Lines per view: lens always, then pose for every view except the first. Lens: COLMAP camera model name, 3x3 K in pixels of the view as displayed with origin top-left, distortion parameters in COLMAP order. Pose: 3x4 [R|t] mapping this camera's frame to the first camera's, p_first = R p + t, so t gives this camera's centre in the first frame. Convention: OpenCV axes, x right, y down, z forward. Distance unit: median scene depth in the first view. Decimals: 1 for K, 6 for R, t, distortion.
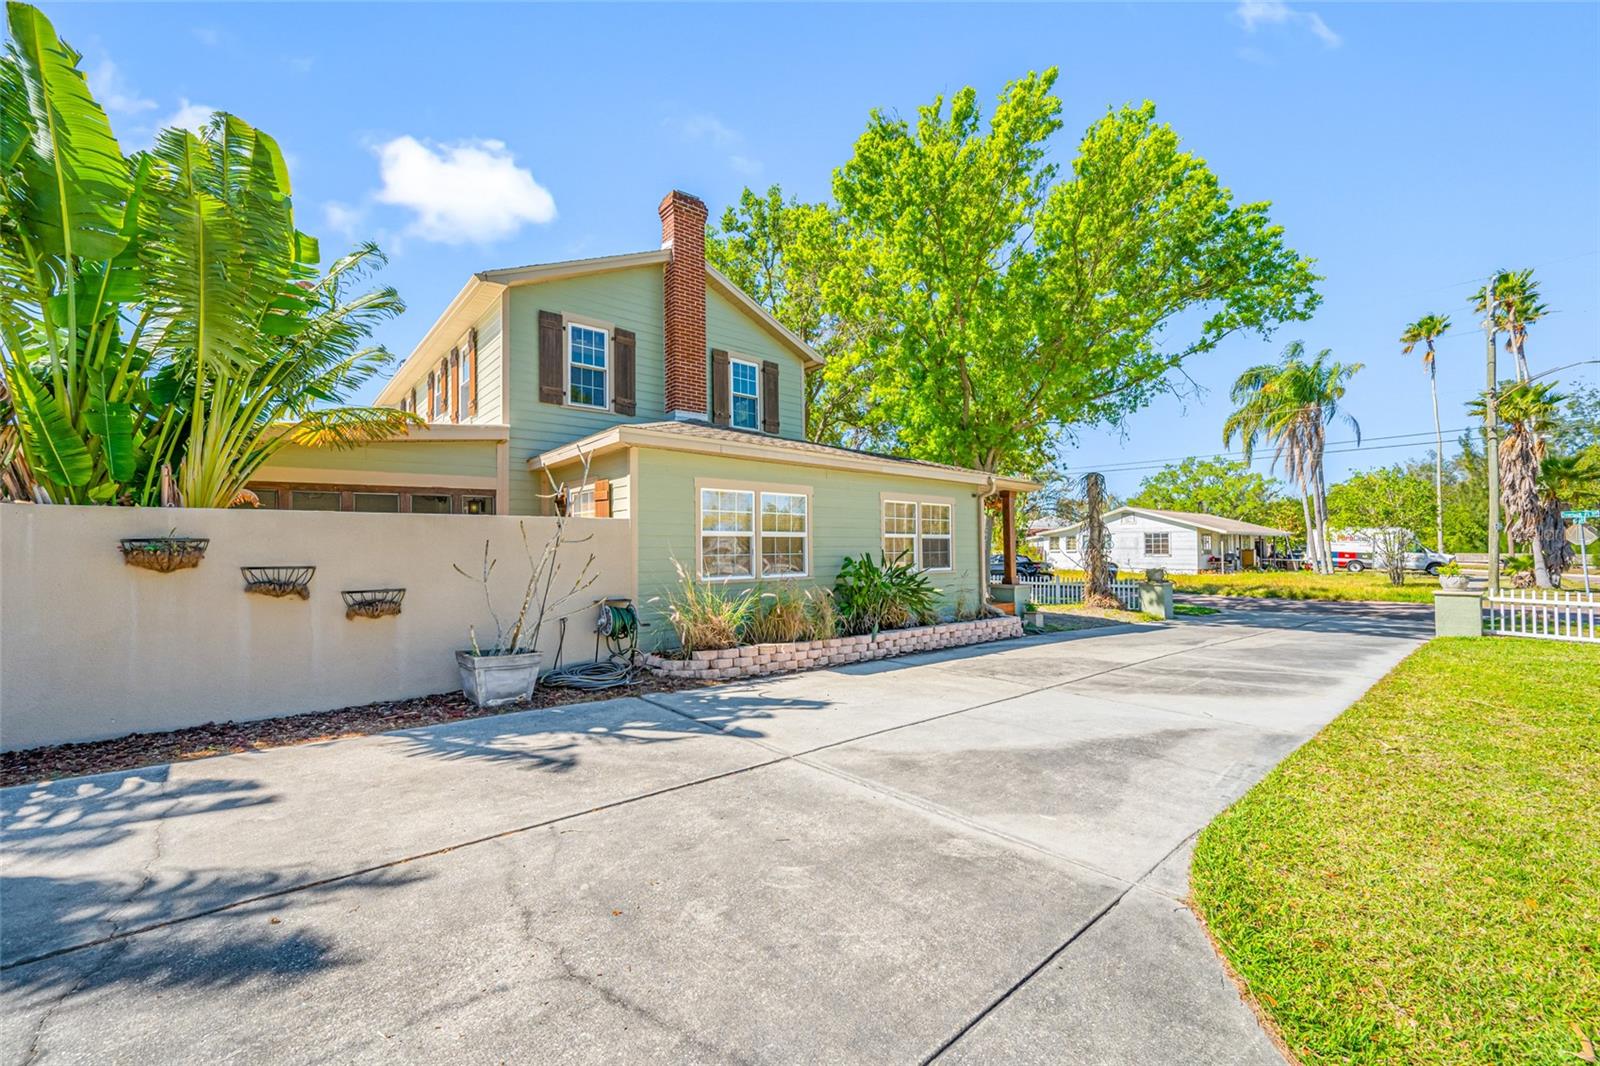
lens RADIAL K [[638.9, 0, 807.1], [0, 638.9, 535.2], [0, 0, 1]] dist [0.000307, -0.000585]
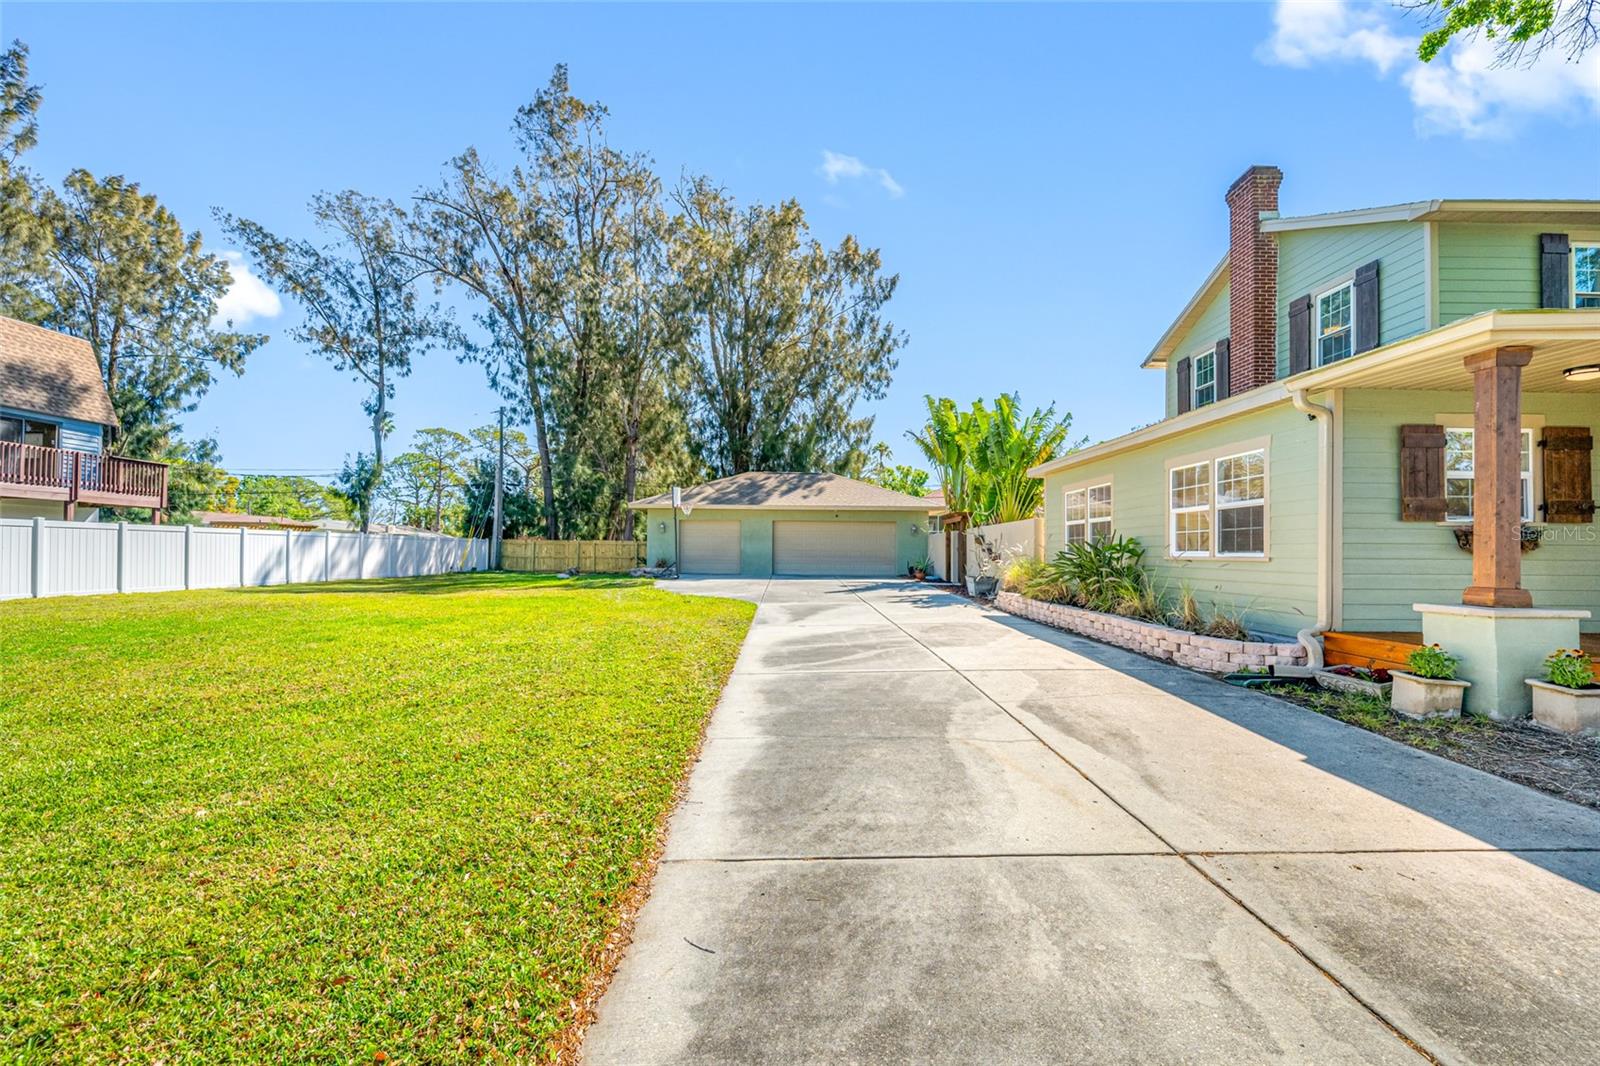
lens RADIAL K [[638.9, 0, 799.1], [0, 638.9, 537.7], [0, 0, 1]] dist [0.000307, -0.000585]
pose [[-0.657897, -0.015160, -0.752956, 1.601966], [0.012639, 0.999434, -0.031166, 0.081037], [0.753002, -0.030020, -0.657333, 1.777850]]
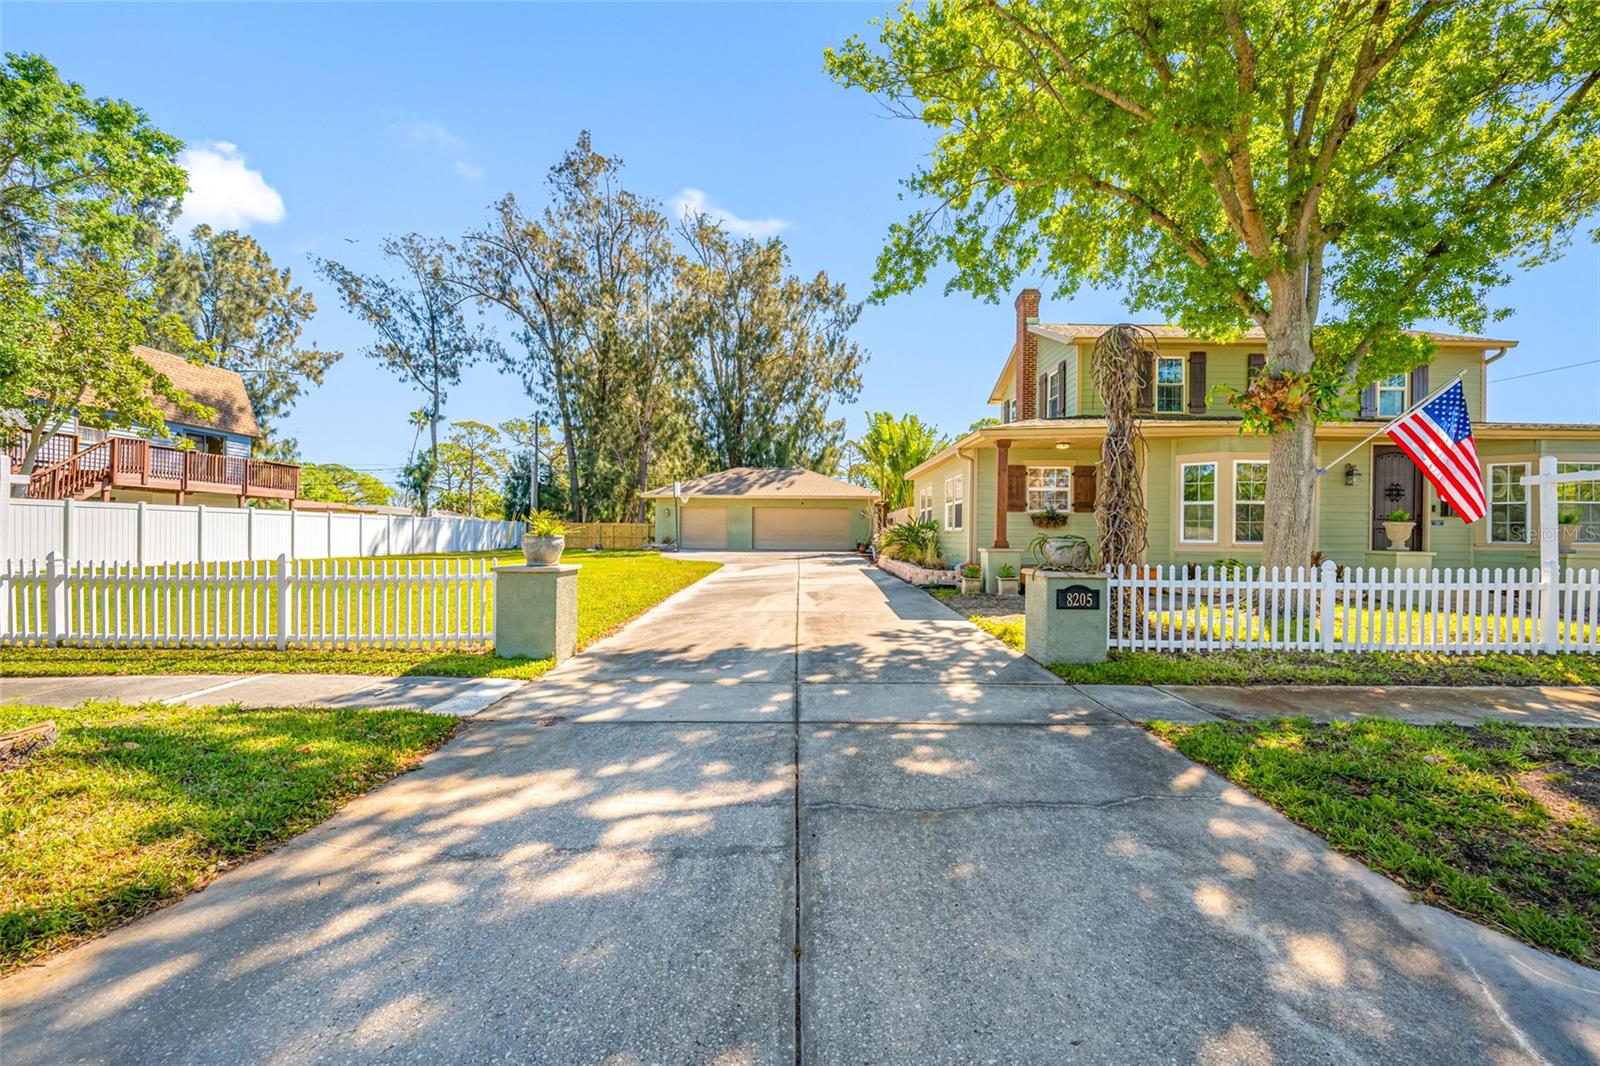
lens RADIAL K [[638.9, 0, 789.6], [0, 638.9, 523.0], [0, 0, 1]] dist [0.000307, -0.000585]
pose [[-0.683381, -0.011962, -0.729964, 1.967303], [0.012446, 0.999530, -0.028031, 0.104879], [0.729956, -0.028241, -0.682911, 2.330871]]
